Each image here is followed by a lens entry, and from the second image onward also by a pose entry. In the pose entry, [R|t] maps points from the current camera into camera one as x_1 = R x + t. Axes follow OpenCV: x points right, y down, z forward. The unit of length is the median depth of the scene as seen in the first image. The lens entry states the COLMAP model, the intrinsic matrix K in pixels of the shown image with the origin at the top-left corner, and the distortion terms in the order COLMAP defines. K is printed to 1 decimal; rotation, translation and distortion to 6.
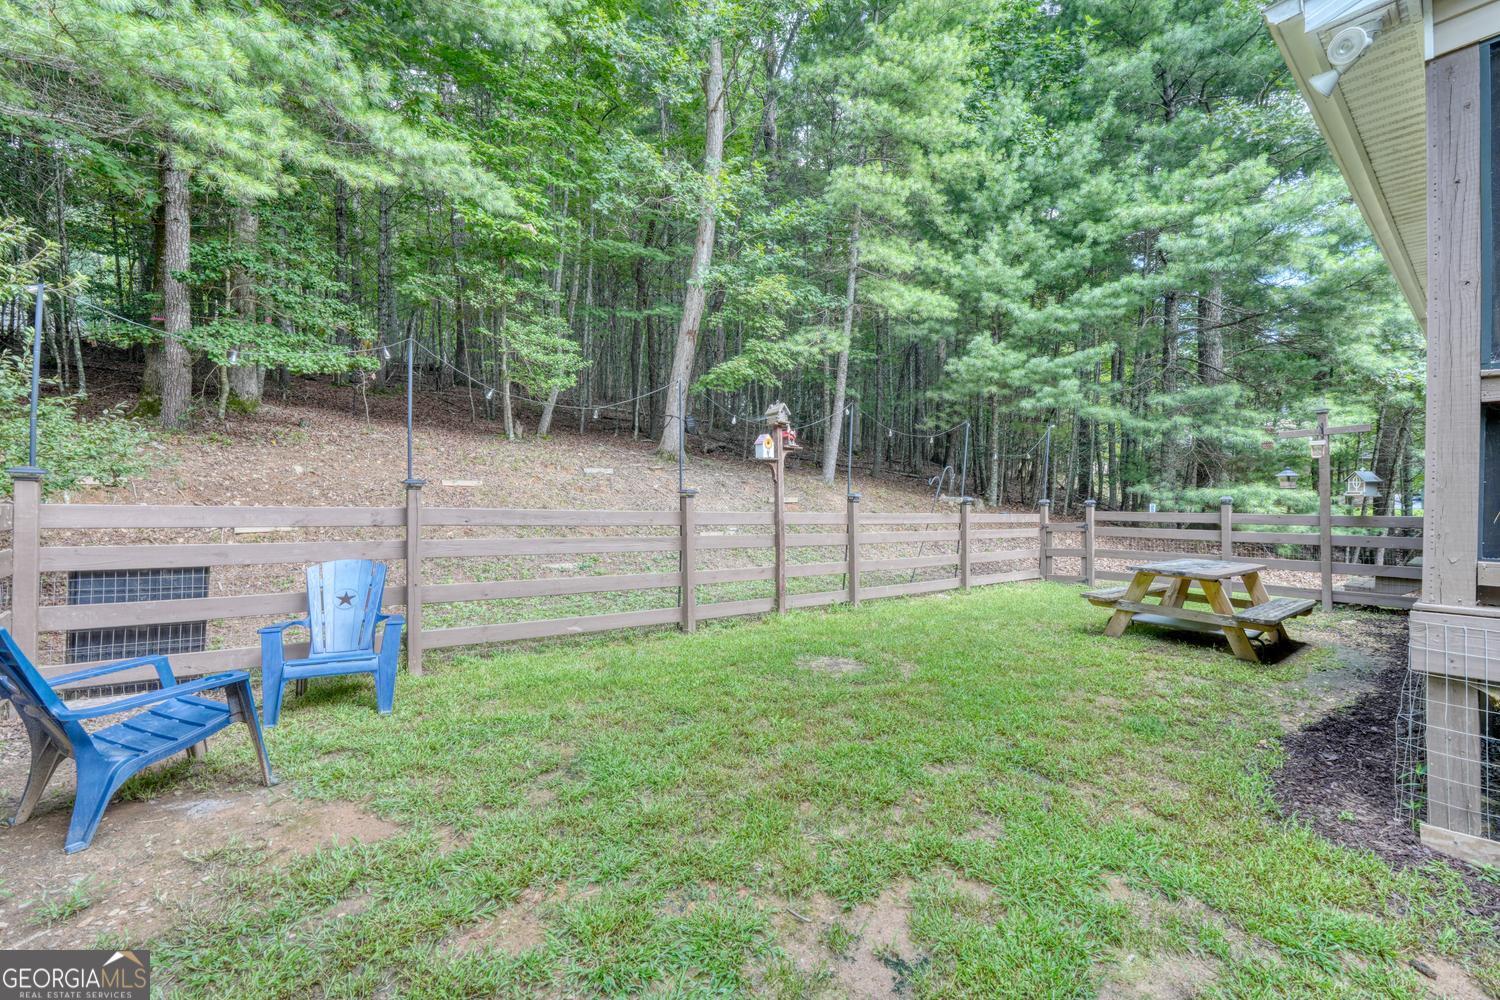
lens RADIAL K [[633.4, 0, 745.2], [0, 633.4, 499.7], [0, 0, 1]] dist [-0.000645, 0.000164]
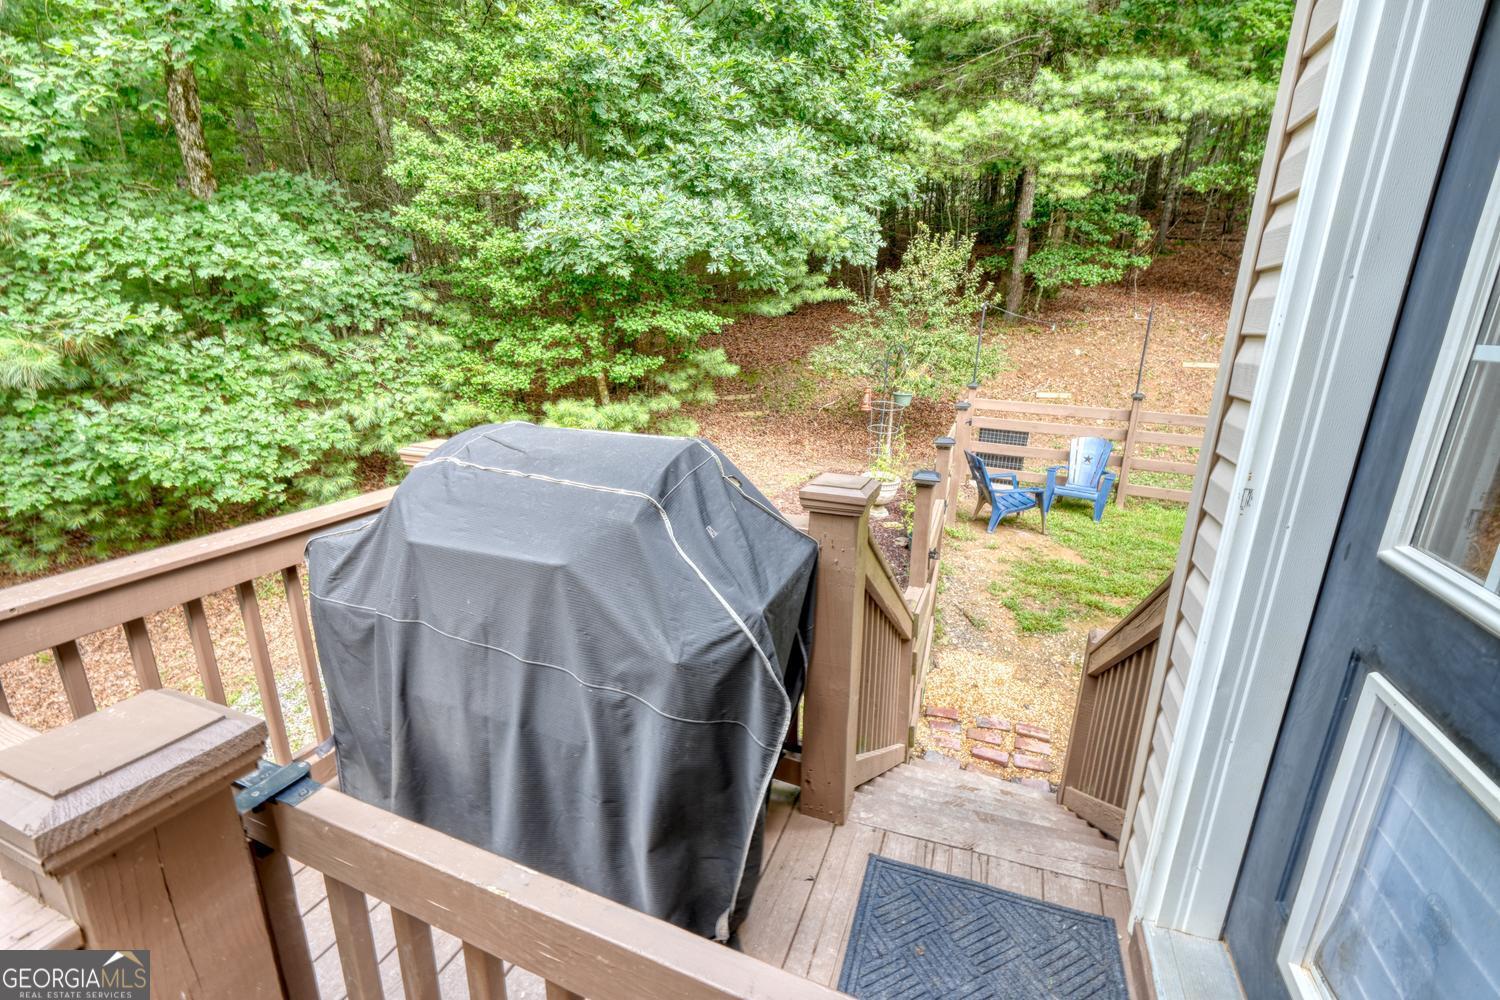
lens RADIAL K [[633.4, 0, 745.2], [0, 633.4, 499.7], [0, 0, 1]] dist [-0.000645, 0.000164]
pose [[0.470131, 0.246160, -0.847574, 0.579558], [-0.007217, 0.961359, 0.275203, -0.270046], [0.882567, -0.123264, 0.453742, -0.863136]]
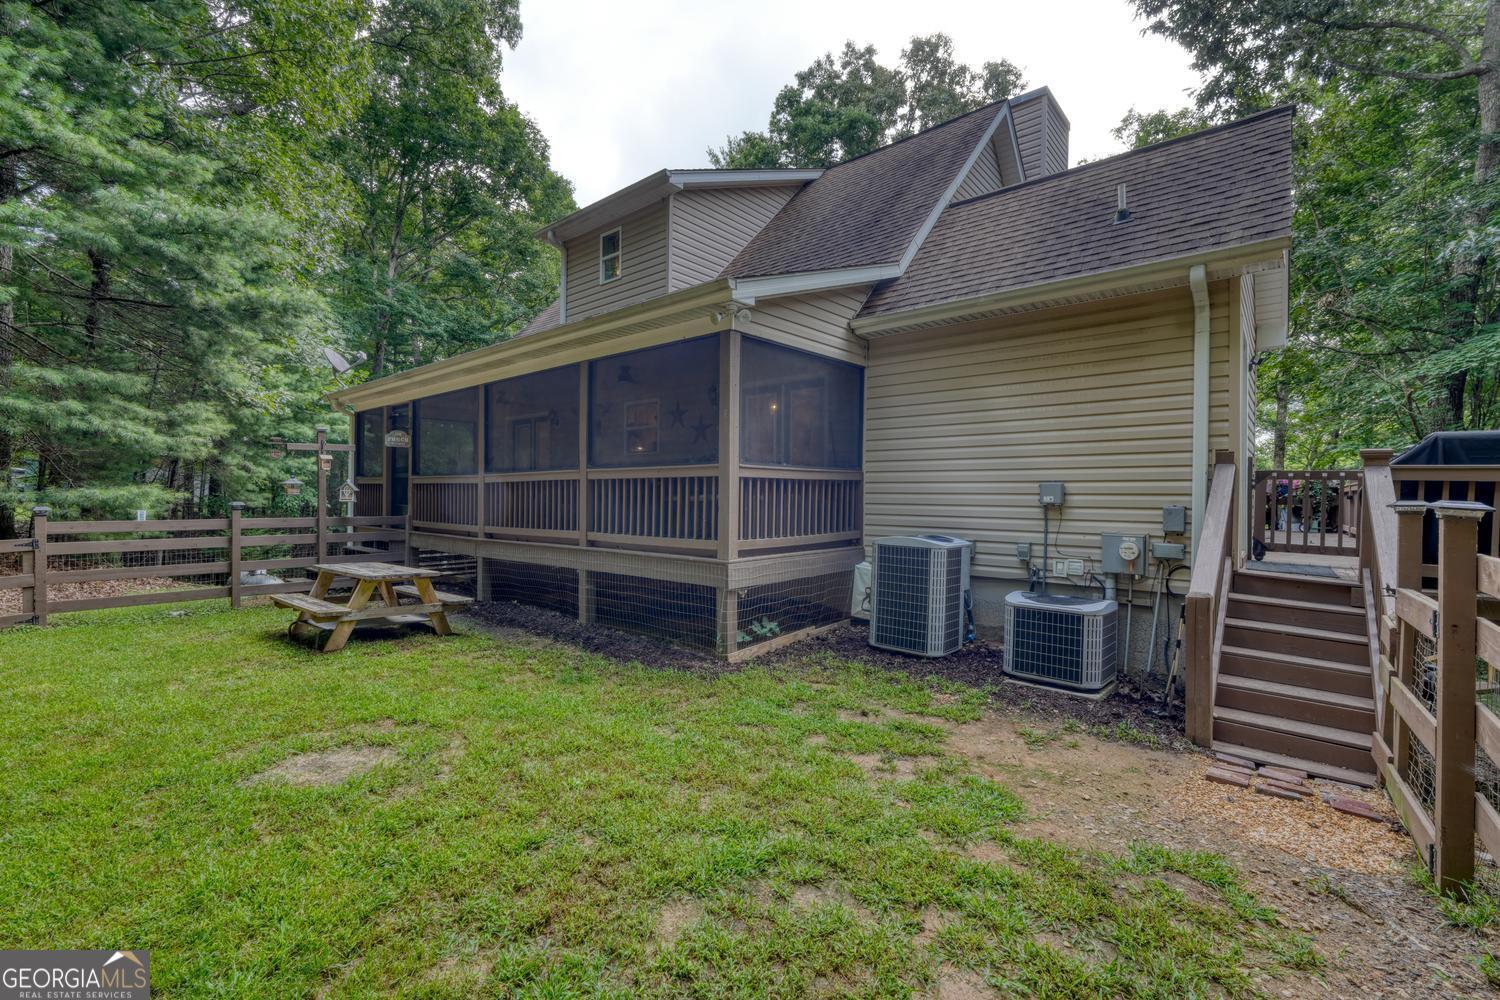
lens RADIAL K [[633.4, 0, 745.2], [0, 633.4, 499.7], [0, 0, 1]] dist [-0.000645, 0.000164]
pose [[-0.163684, -0.008287, 0.986478, -0.751655], [-0.006625, 0.999951, 0.007301, -0.045178], [-0.986491, -0.005341, -0.163731, 0.807489]]
